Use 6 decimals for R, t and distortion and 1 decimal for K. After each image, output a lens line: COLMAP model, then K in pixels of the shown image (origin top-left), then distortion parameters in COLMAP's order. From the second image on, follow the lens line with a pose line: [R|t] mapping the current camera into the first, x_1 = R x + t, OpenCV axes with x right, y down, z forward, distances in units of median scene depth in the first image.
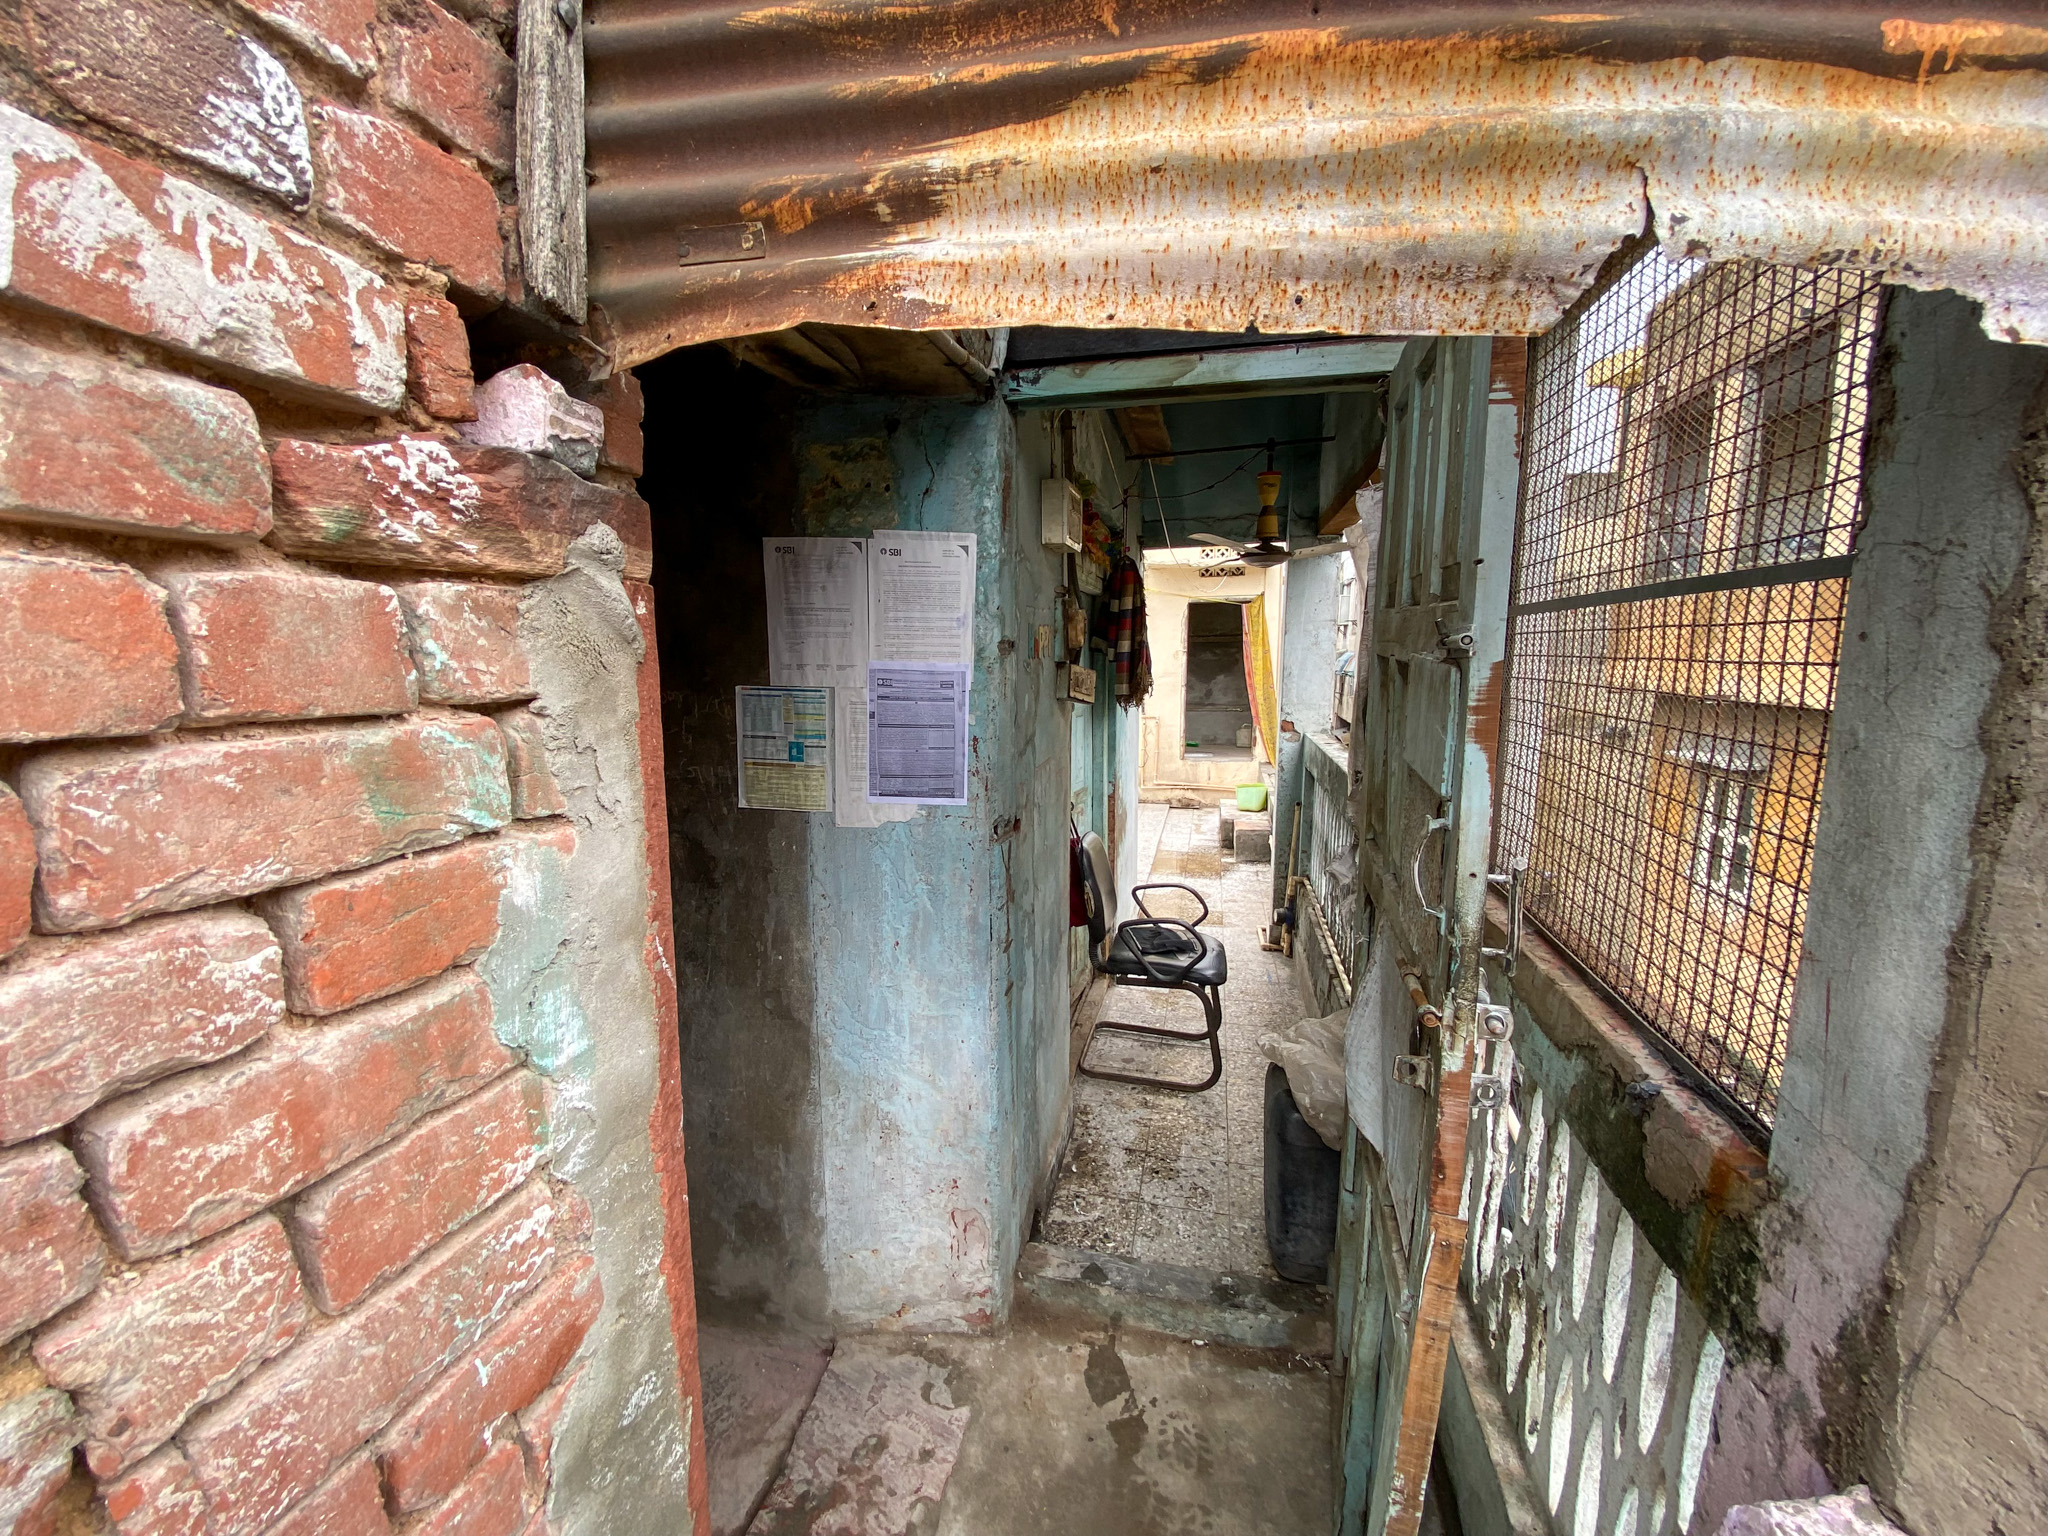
lens RADIAL K [[819.1, 0, 1022.3], [0, 819.1, 771.8], [0, 0, 1]] dist [-0.031577, -0.001450]
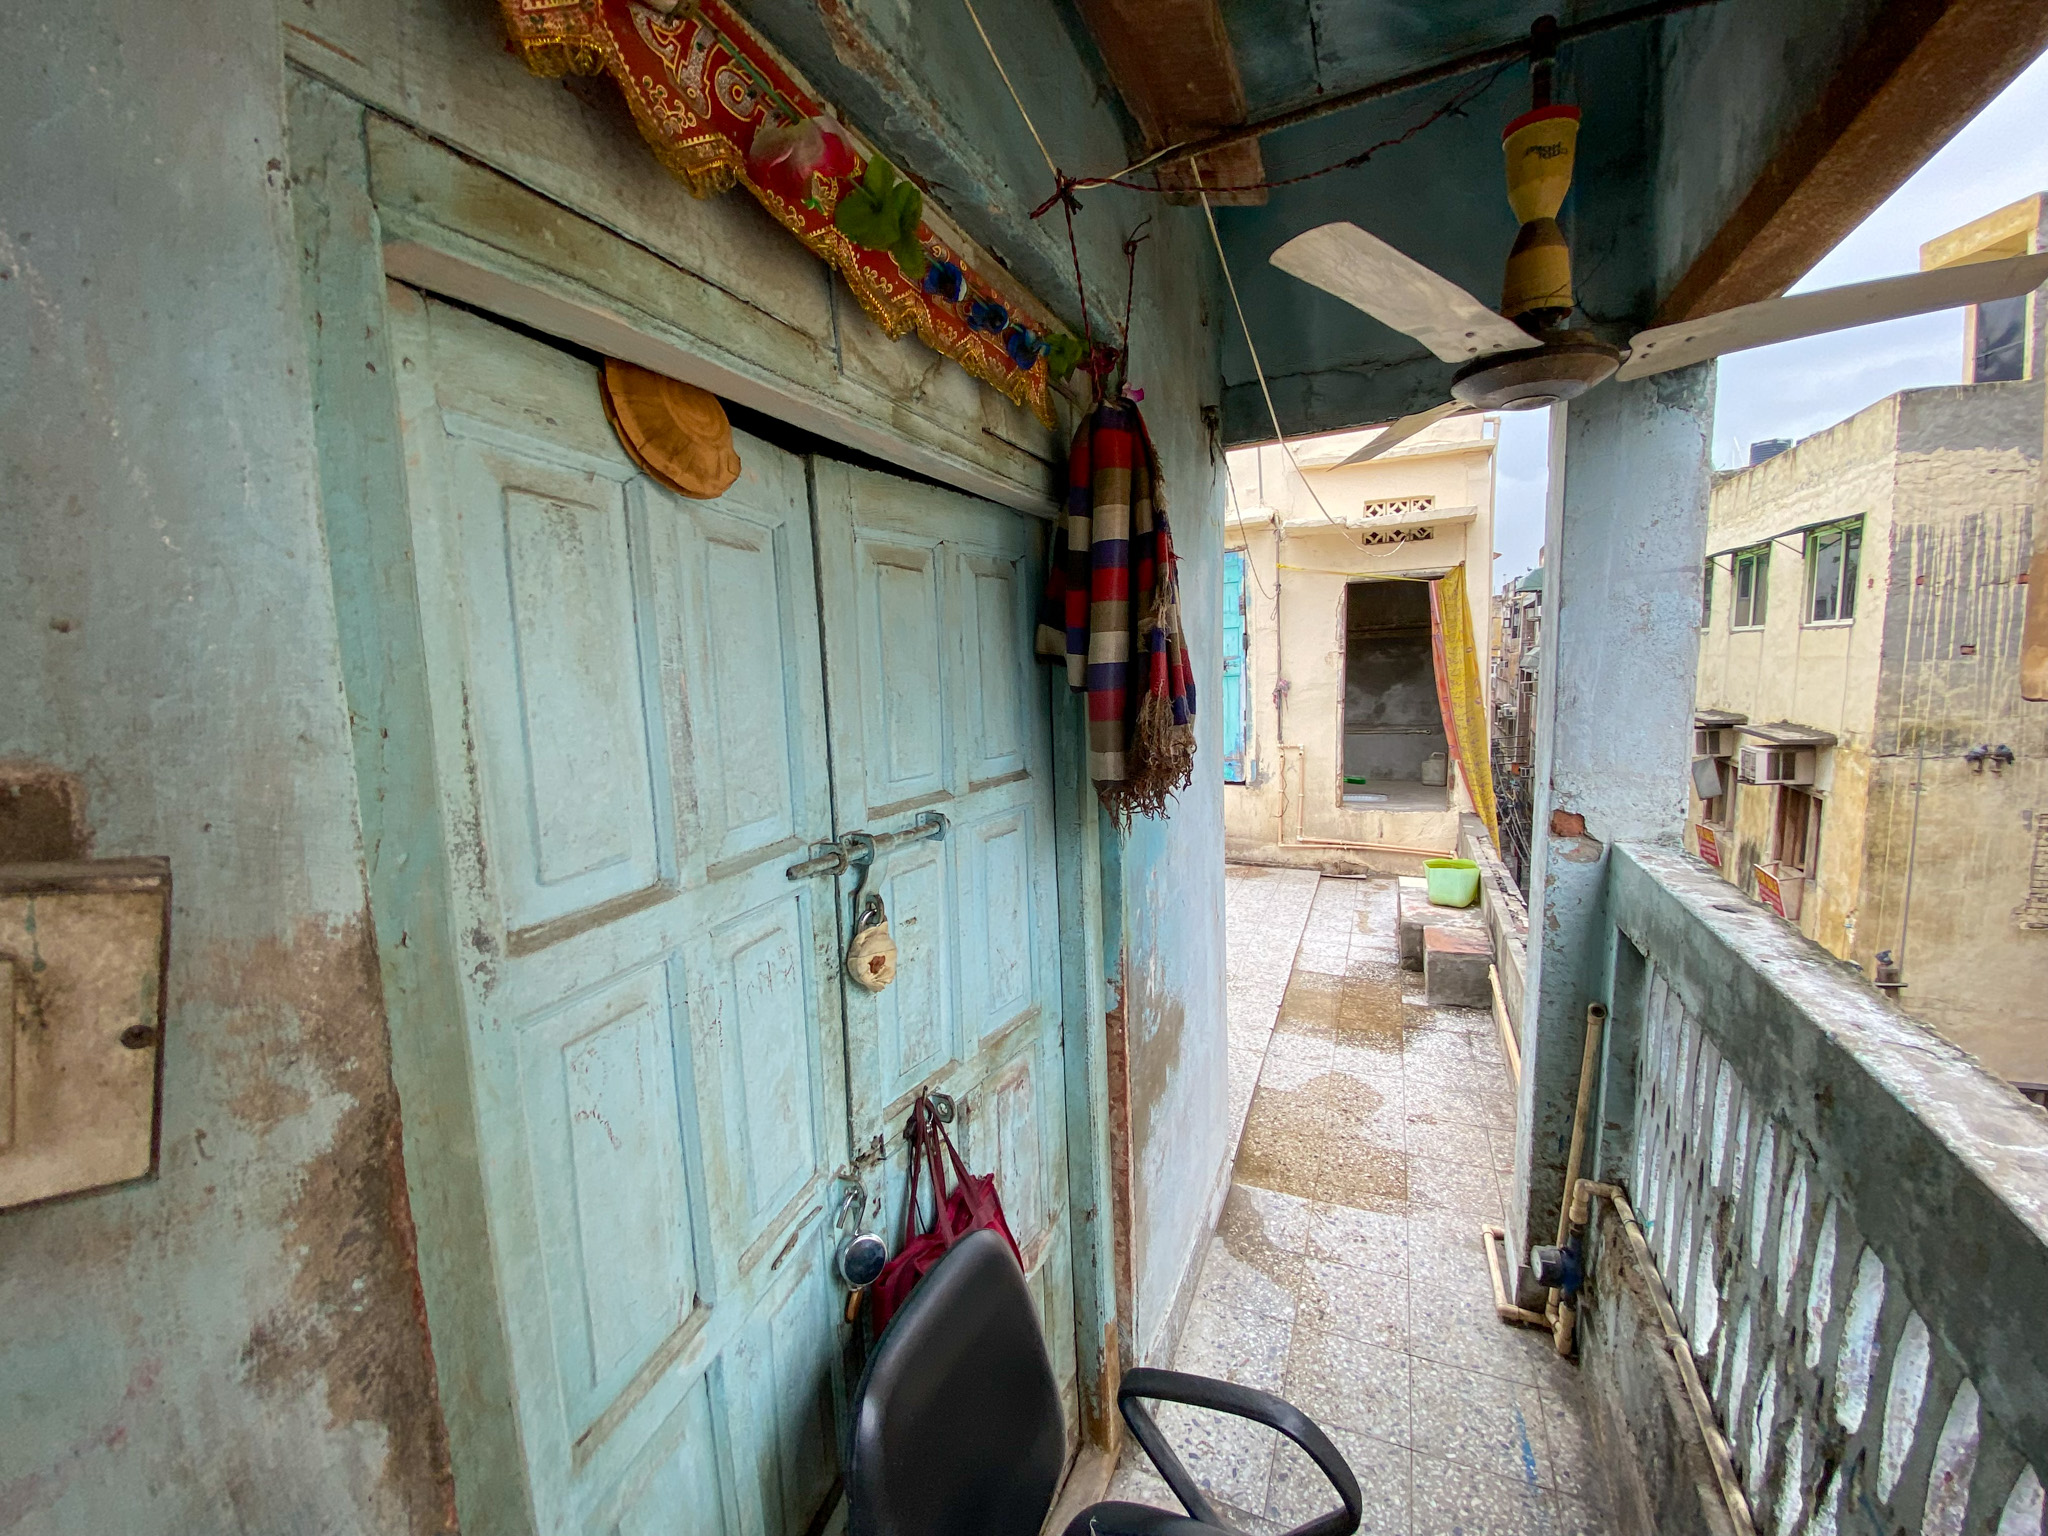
lens RADIAL K [[819.1, 0, 1015.3], [0, 819.1, 747.9], [0, 0, 1]] dist [-0.031577, -0.001450]
pose [[0.979774, -0.004352, -0.200060, 0.126079], [-0.002785, 0.999370, -0.035378, -0.078259], [0.200088, 0.035219, 0.979145, 0.521825]]
